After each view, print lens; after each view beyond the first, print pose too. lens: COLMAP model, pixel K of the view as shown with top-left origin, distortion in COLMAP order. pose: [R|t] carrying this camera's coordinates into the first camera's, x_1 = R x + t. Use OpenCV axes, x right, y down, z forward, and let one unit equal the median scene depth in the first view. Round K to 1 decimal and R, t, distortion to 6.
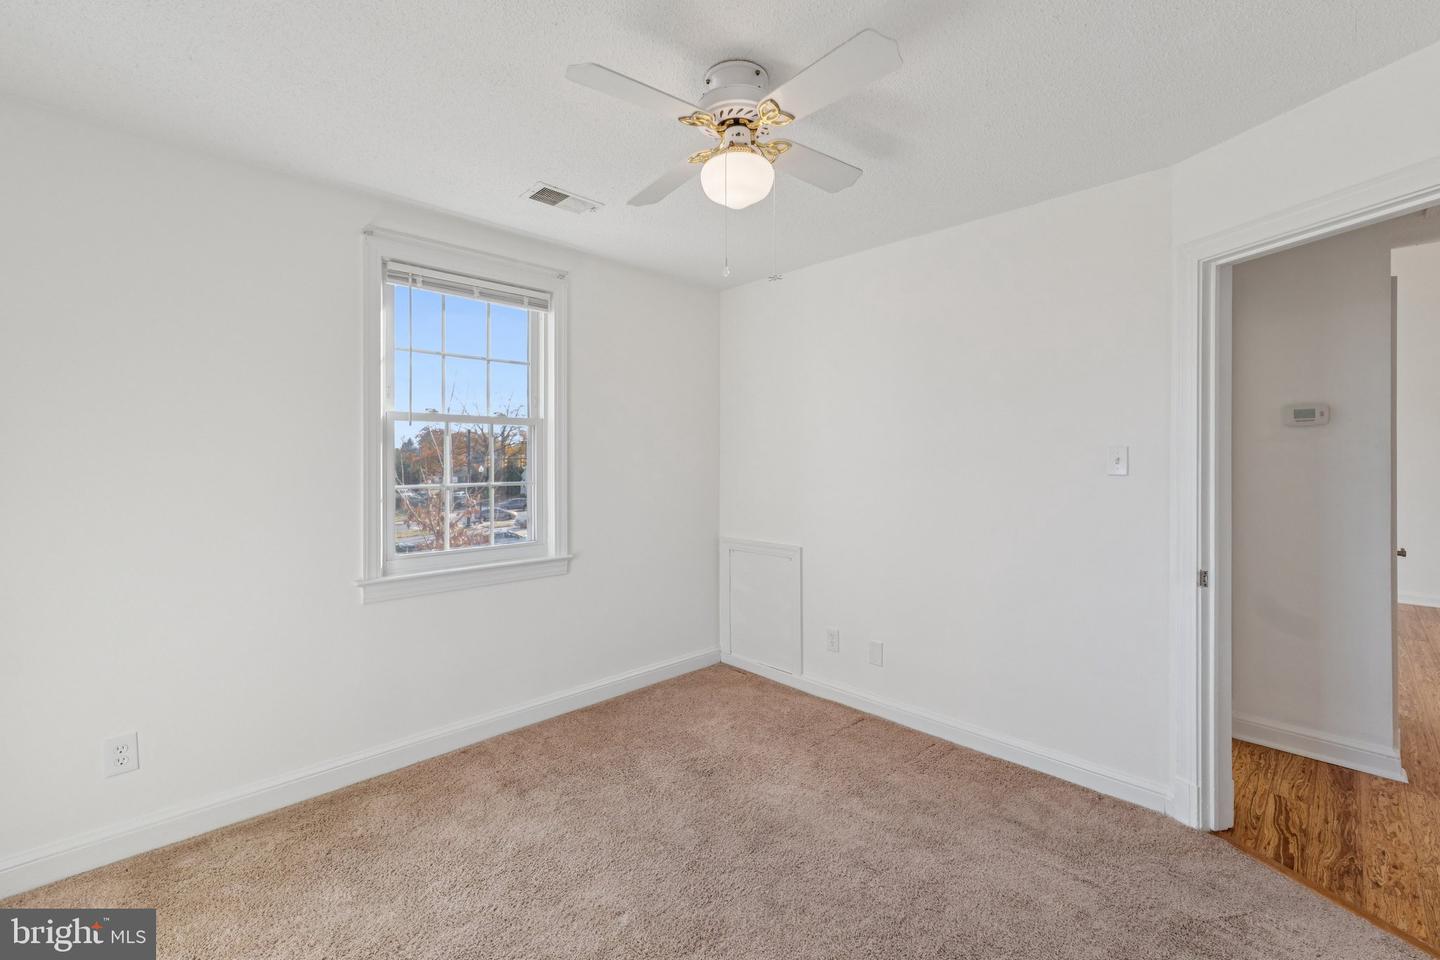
lens RADIAL K [[611.9, 0, 721.8], [0, 611.9, 459.3], [0, 0, 1]] dist [0.000602, 0.000134]
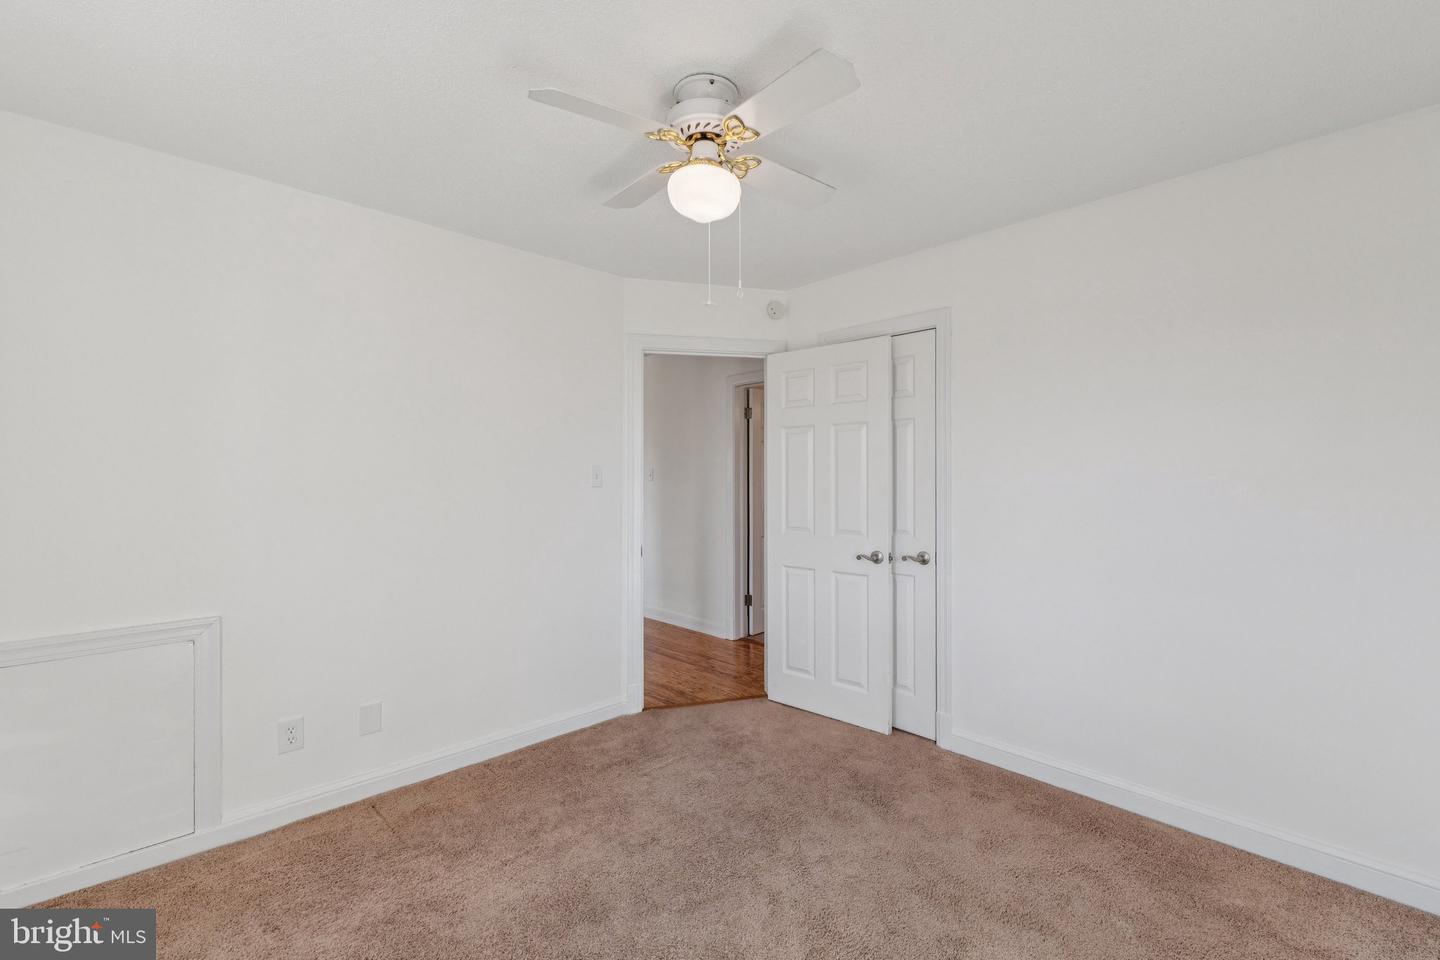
lens RADIAL K [[610.7, 0, 720.0], [0, 610.7, 480.0], [0, 0, 1]] dist [0.003245, 0.000434]
pose [[0.019563, -0.007058, 0.999784, -0.661229], [0.002428, 0.999972, 0.007012, 0.002393], [-0.999806, 0.002290, 0.019580, 0.655925]]
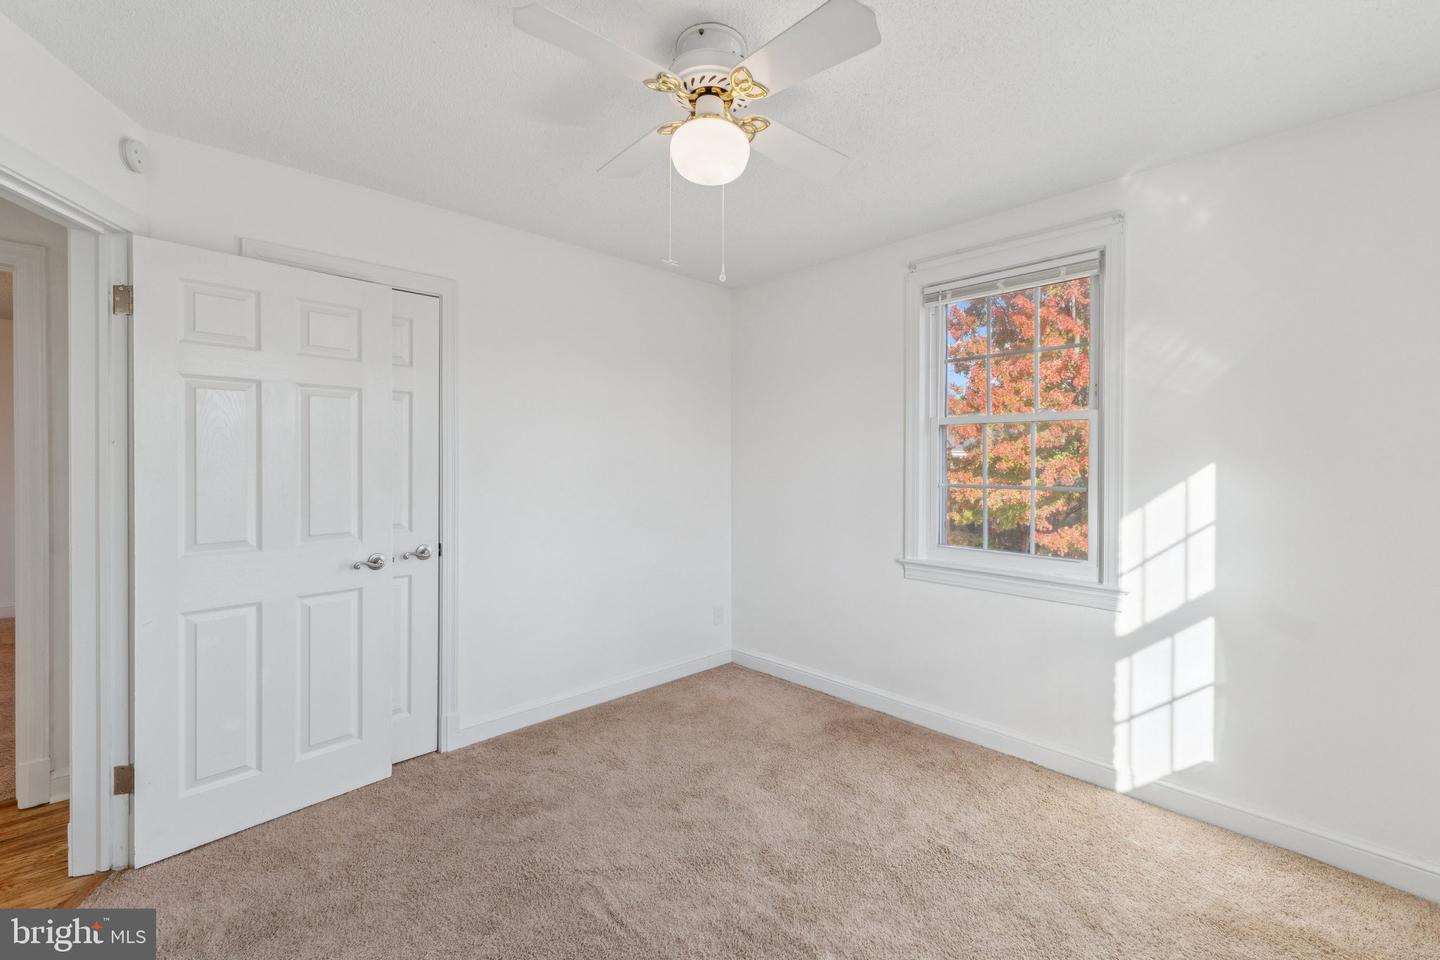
lens RADIAL K [[611.1, 0, 724.9], [0, 611.1, 468.6], [0, 0, 1]] dist [0.001463, 0.000189]
pose [[-0.999816, -0.002311, 0.019046, -0.009849], [-0.002016, 0.999877, 0.015525, 0.002115], [-0.019080, 0.015483, -0.999698, 1.316645]]
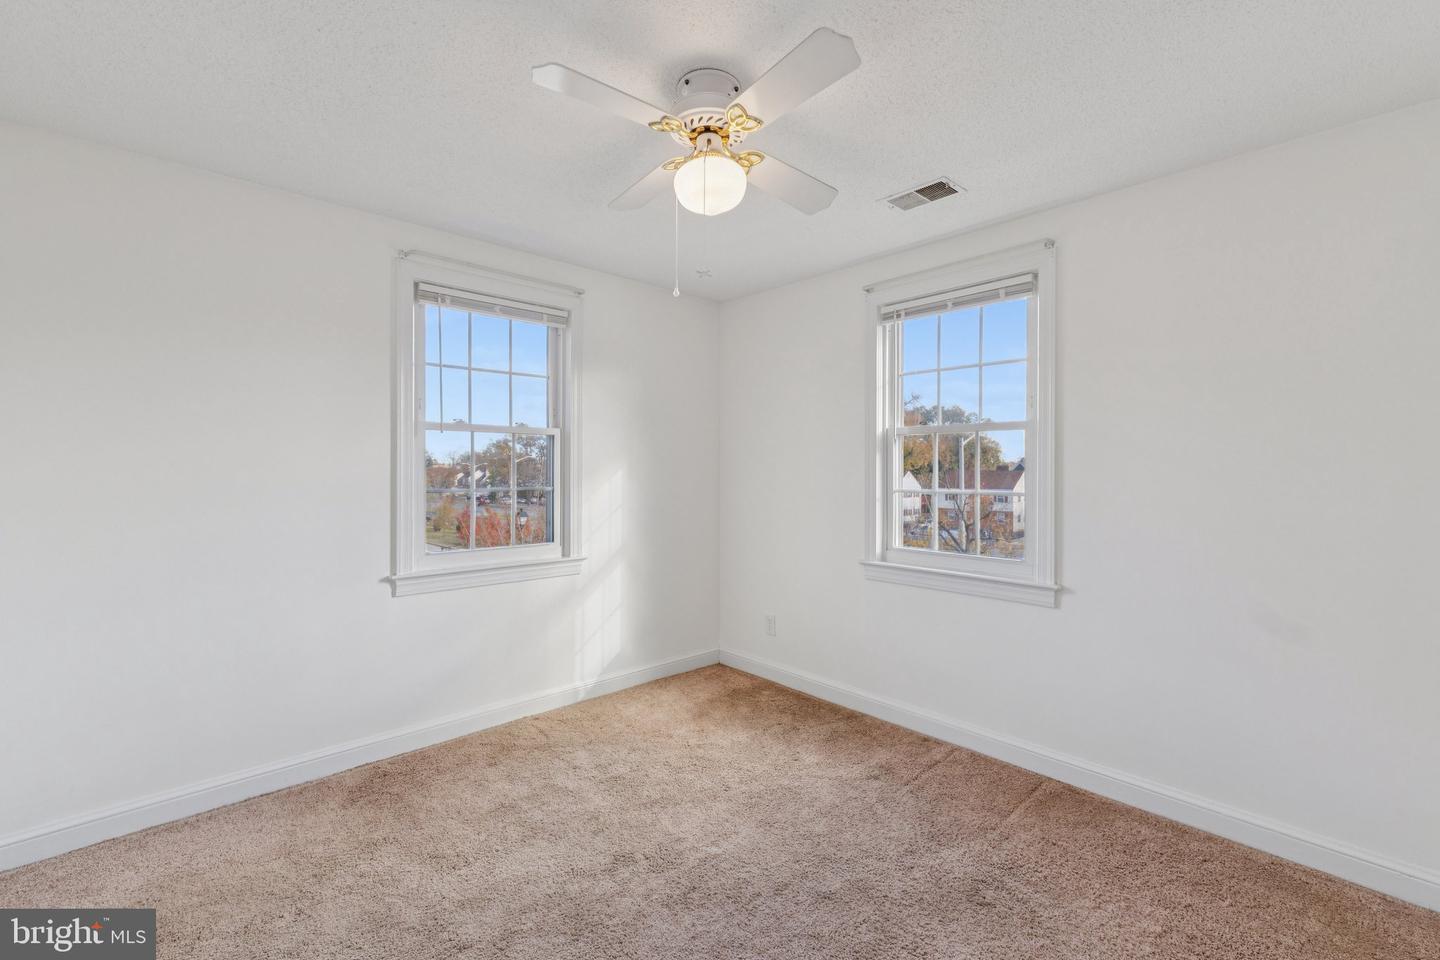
lens RADIAL K [[613.9, 0, 717.3], [0, 613.9, 476.5], [0, 0, 1]] dist [0.003576, 0.000339]
pose [[-0.035240, 0.010199, -0.999327, 0.713533], [-0.006460, 0.999925, 0.010433, 0.008104], [0.999358, 0.006823, -0.035172, 0.717859]]
